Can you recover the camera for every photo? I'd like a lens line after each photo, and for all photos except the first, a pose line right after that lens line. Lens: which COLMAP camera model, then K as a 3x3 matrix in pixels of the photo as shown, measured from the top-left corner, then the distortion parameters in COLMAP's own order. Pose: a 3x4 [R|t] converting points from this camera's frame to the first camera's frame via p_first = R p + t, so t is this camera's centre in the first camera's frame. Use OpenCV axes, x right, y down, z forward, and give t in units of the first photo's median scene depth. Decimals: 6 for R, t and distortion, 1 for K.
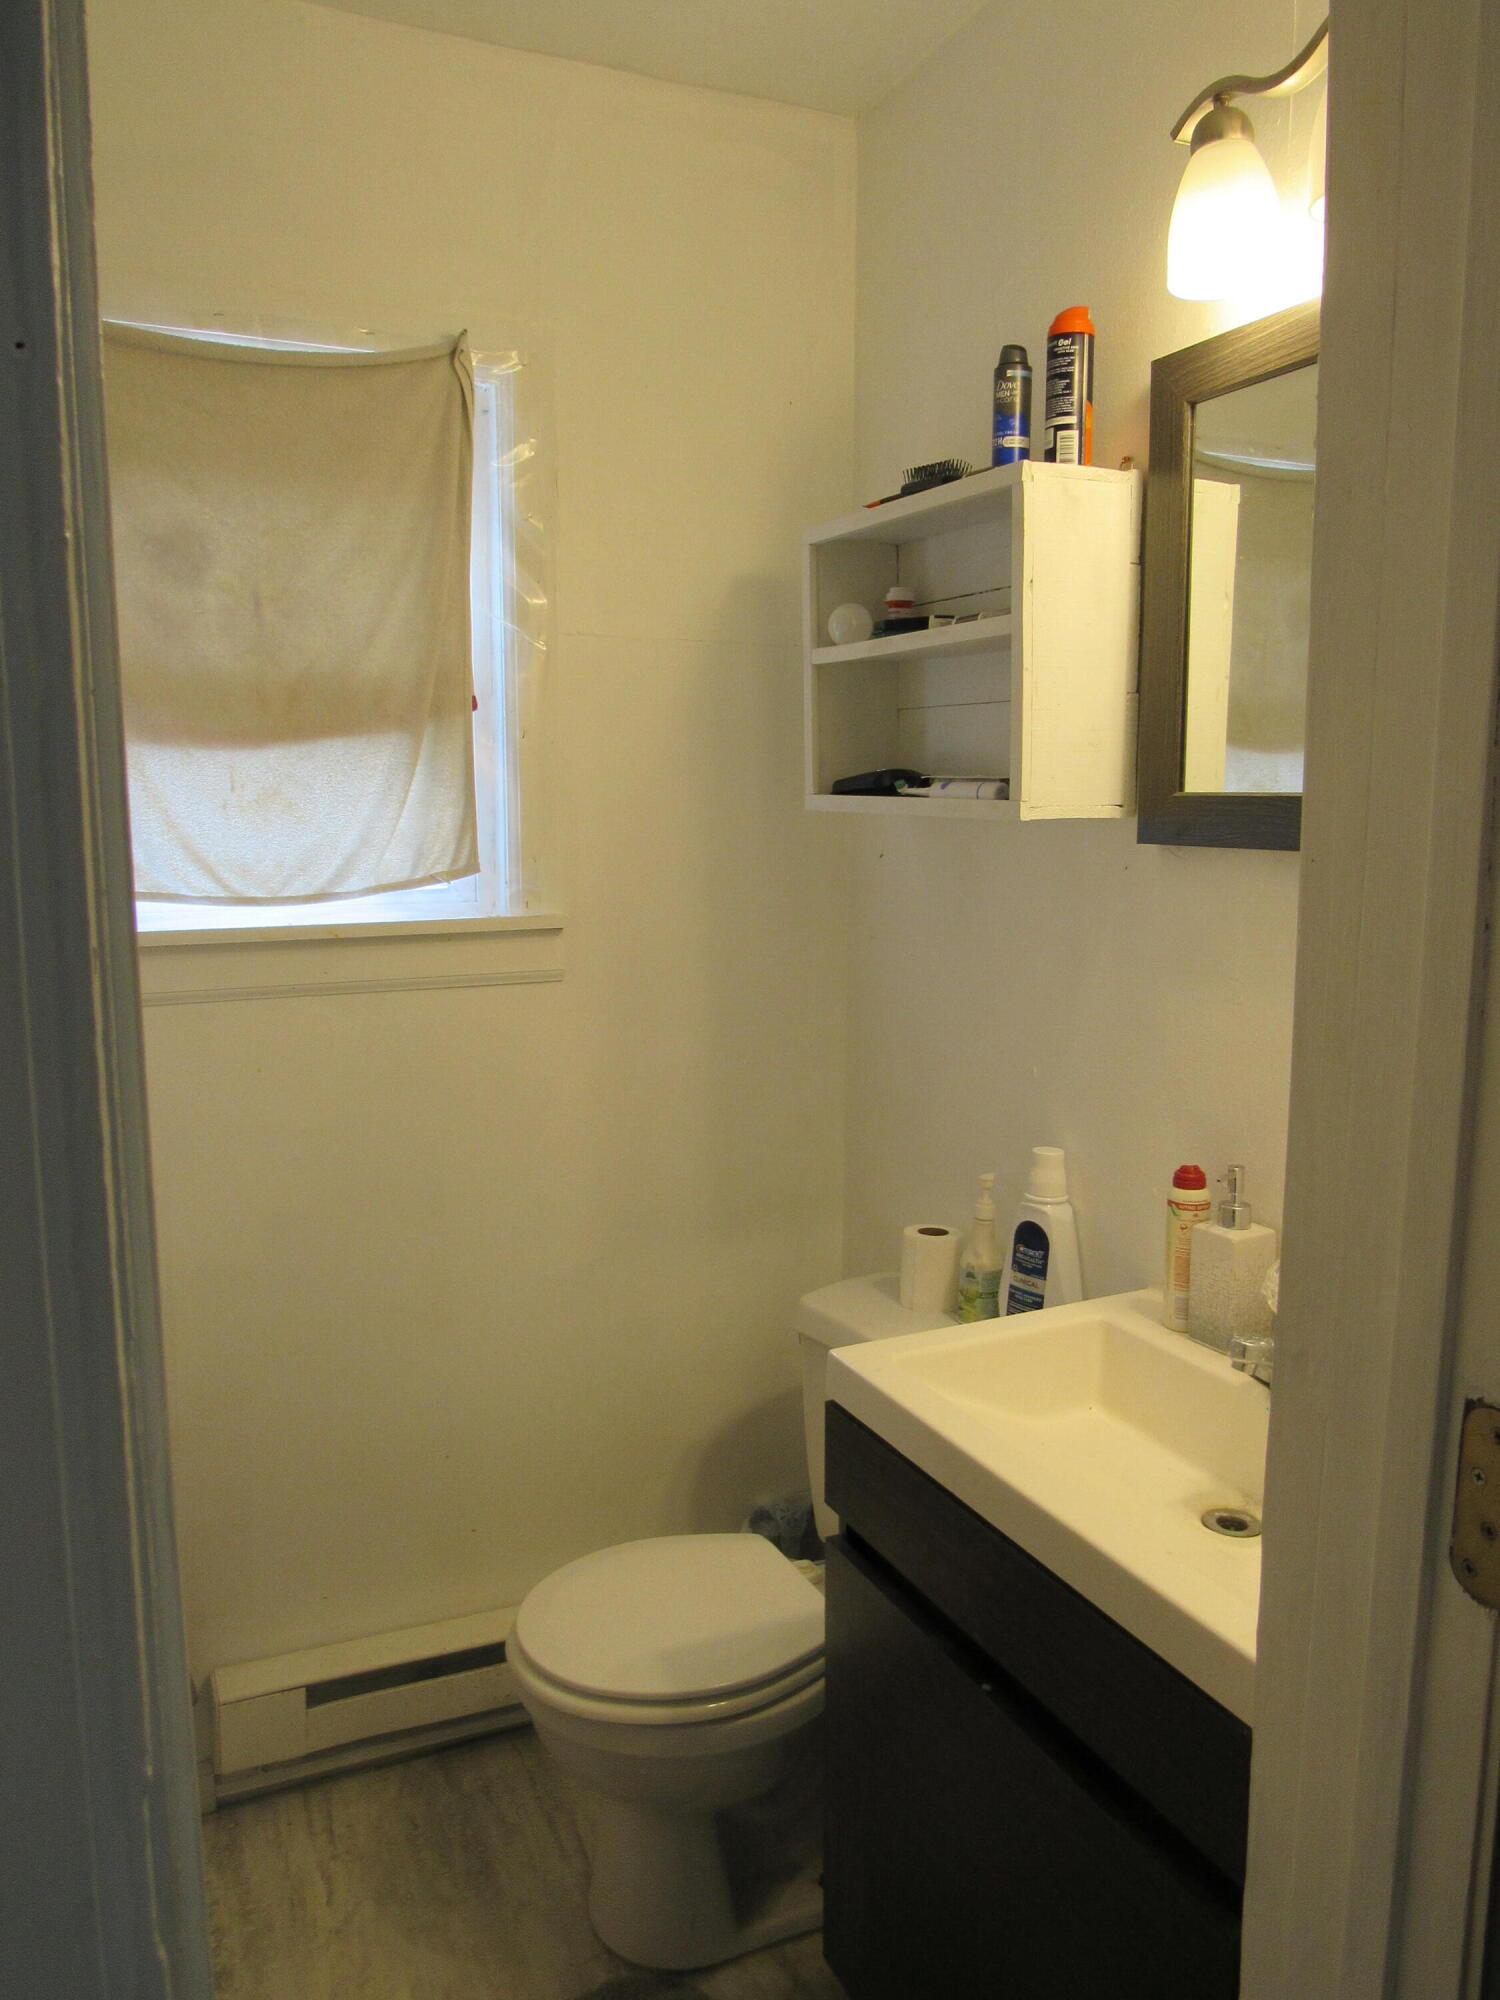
lens RADIAL K [[1396.4, 0, 748.2], [0, 1396.4, 1020.8], [0, 0, 1]] dist [-0.029391, 0.002375]
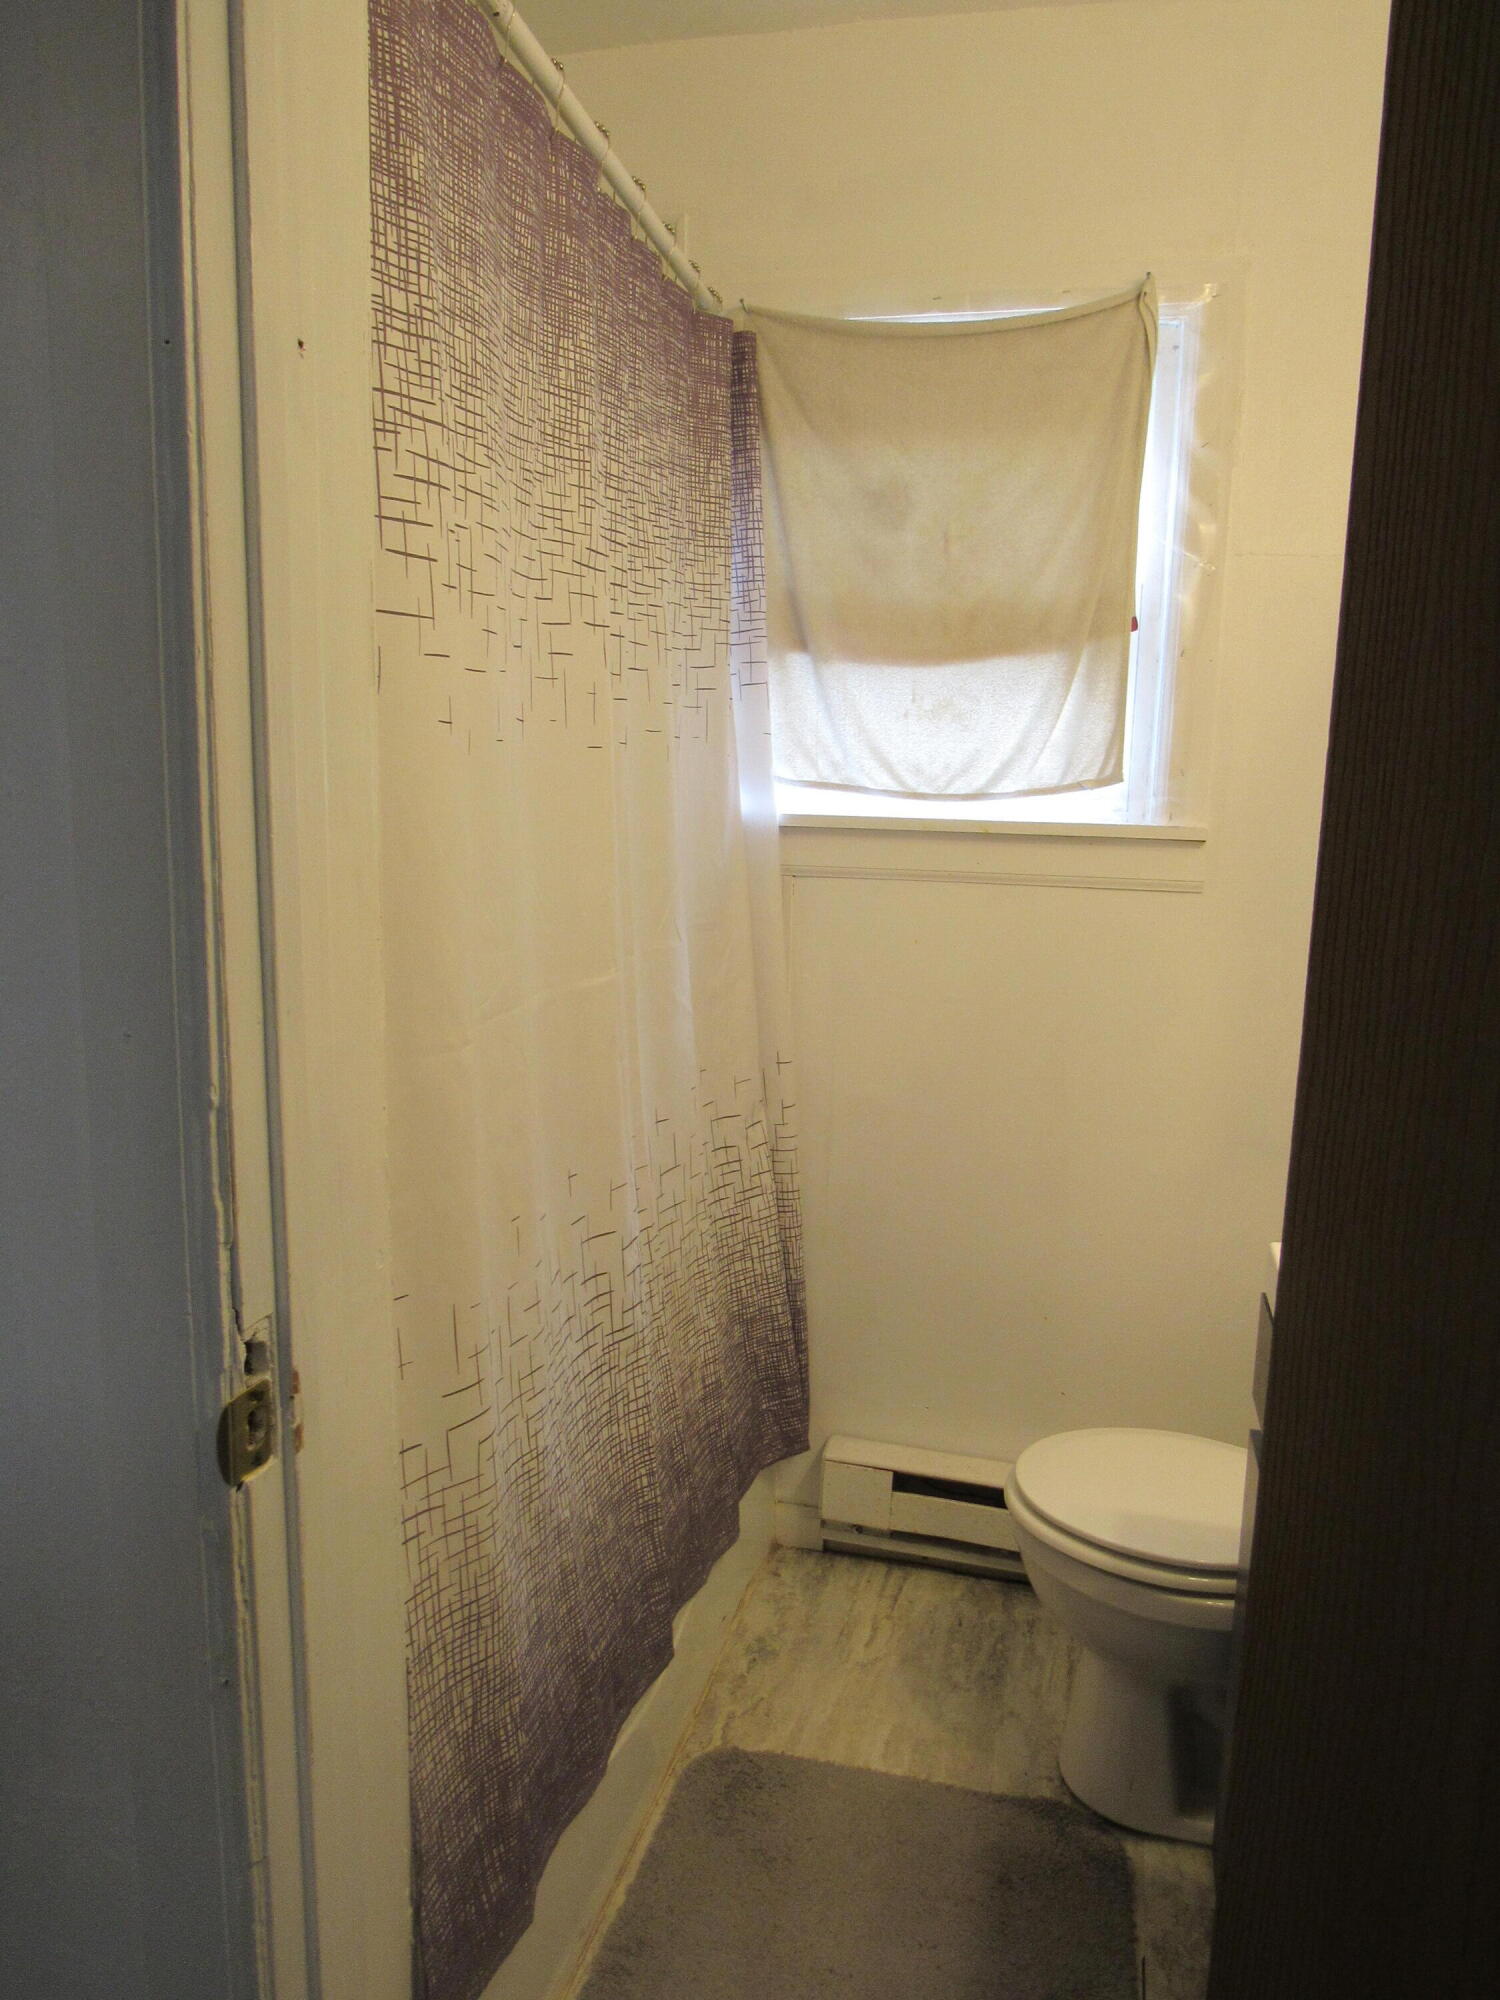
lens RADIAL K [[1424.2, 0, 751.8], [0, 1424.2, 1008.6], [0, 0, 1]] dist [-0.026763, 0.002285]
pose [[0.778392, 0.131589, -0.613833, 0.290881], [-0.120929, 0.990902, 0.059075, 0.038106], [0.616022, 0.028246, 0.787223, -0.035878]]
